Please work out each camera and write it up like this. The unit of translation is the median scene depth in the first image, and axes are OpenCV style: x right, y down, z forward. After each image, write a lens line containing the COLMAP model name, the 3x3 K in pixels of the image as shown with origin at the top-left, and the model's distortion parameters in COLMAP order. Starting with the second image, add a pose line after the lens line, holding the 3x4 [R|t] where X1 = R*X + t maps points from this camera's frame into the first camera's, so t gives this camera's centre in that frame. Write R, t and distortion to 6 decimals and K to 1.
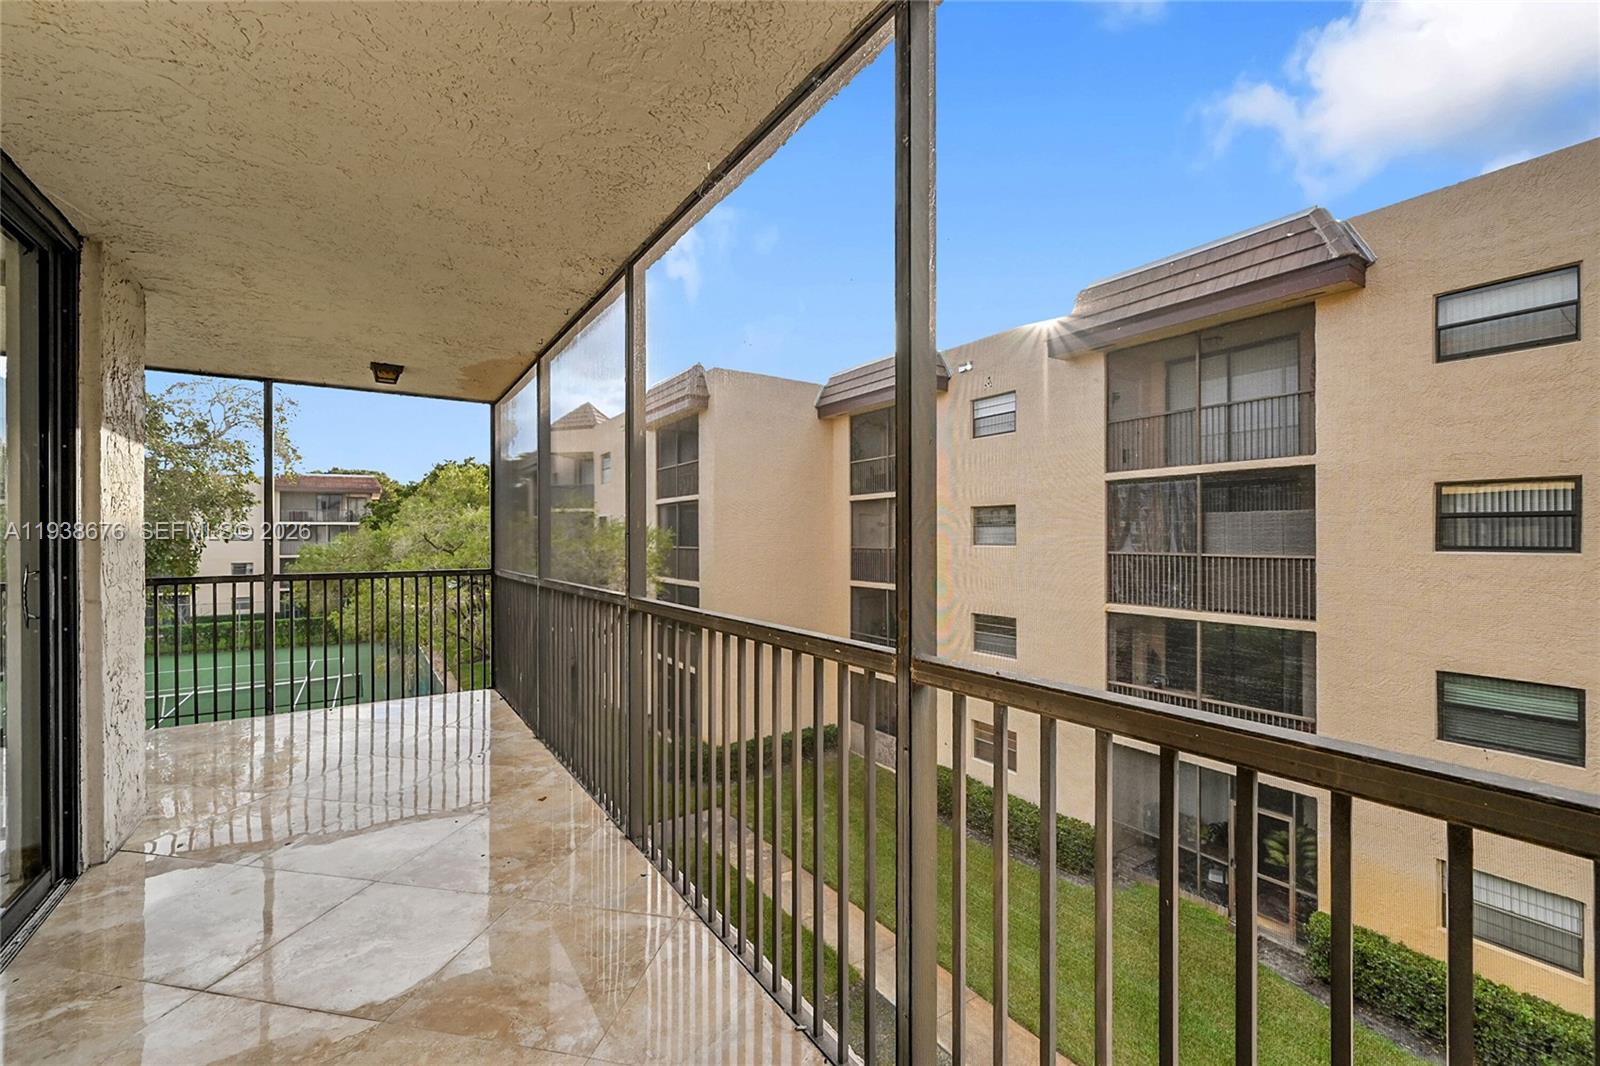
lens RADIAL K [[651.0, 0, 793.1], [0, 651.0, 534.0], [0, 0, 1]] dist [-0.001752, -0.000089]
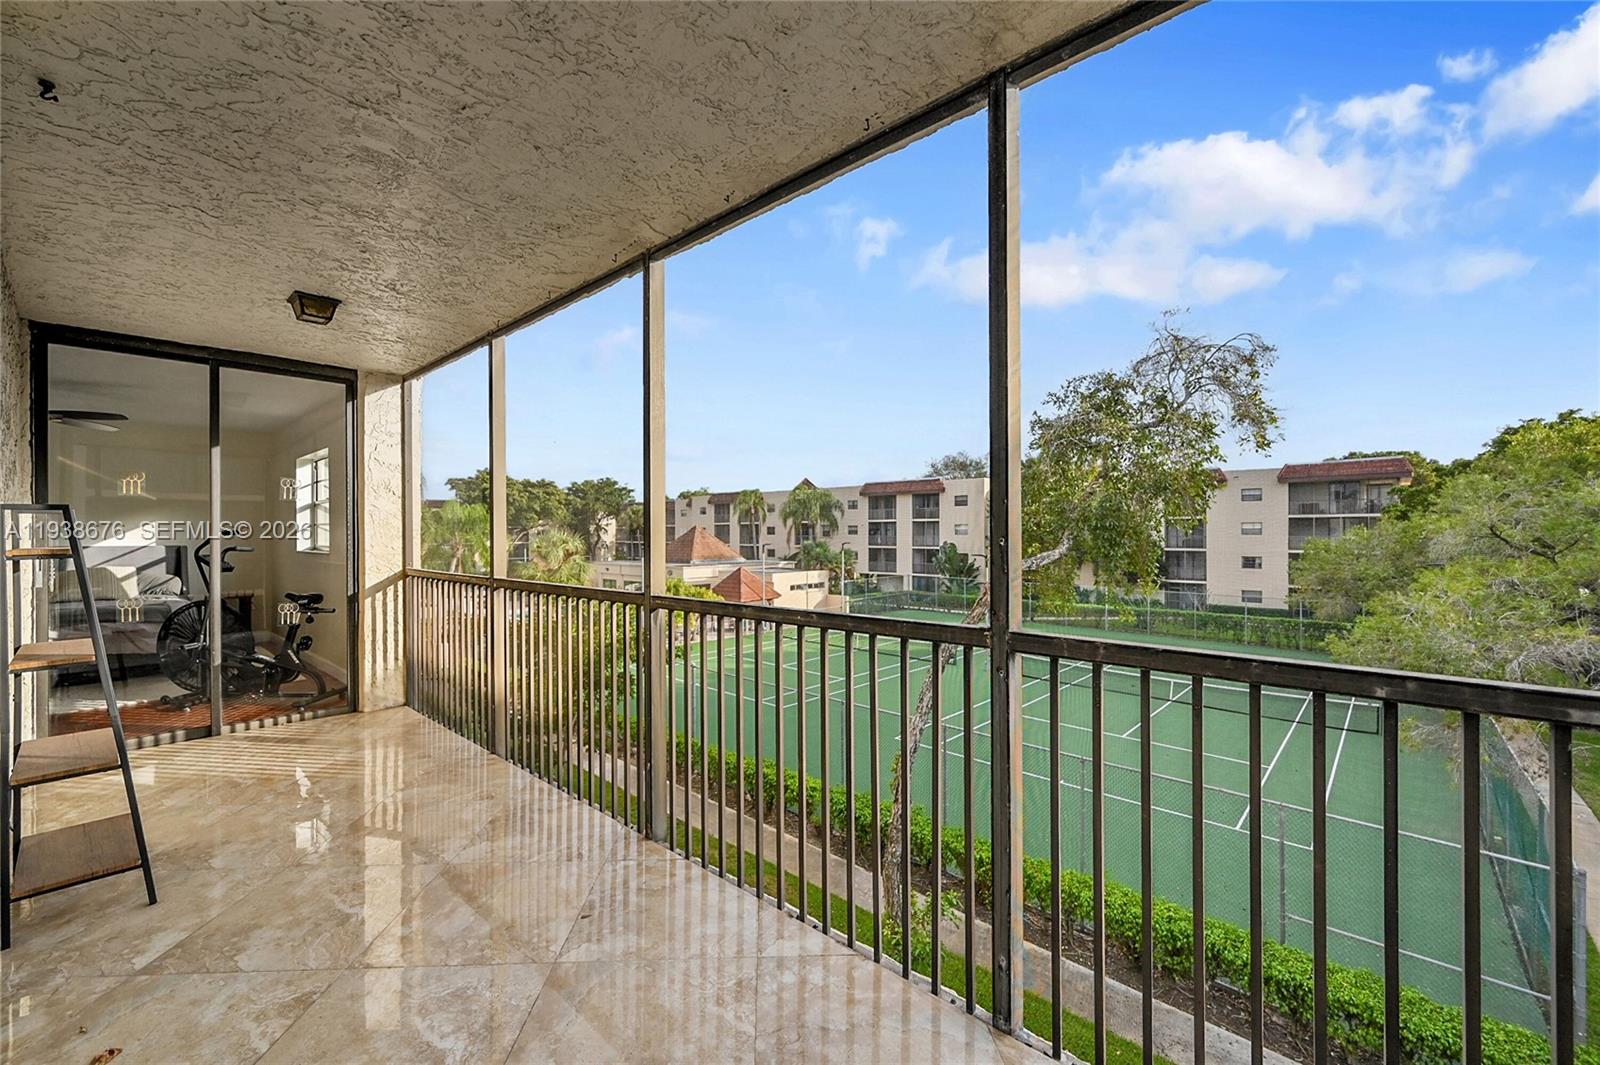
lens RADIAL K [[643.3, 0, 796.6], [0, 643.3, 527.9], [0, 0, 1]] dist [-0.000149, 0.000247]
pose [[0.238507, -0.002164, -0.971138, -0.057060], [0.002069, 0.999996, -0.001721, 0.000989], [0.971138, -0.001599, 0.238511, 0.093733]]
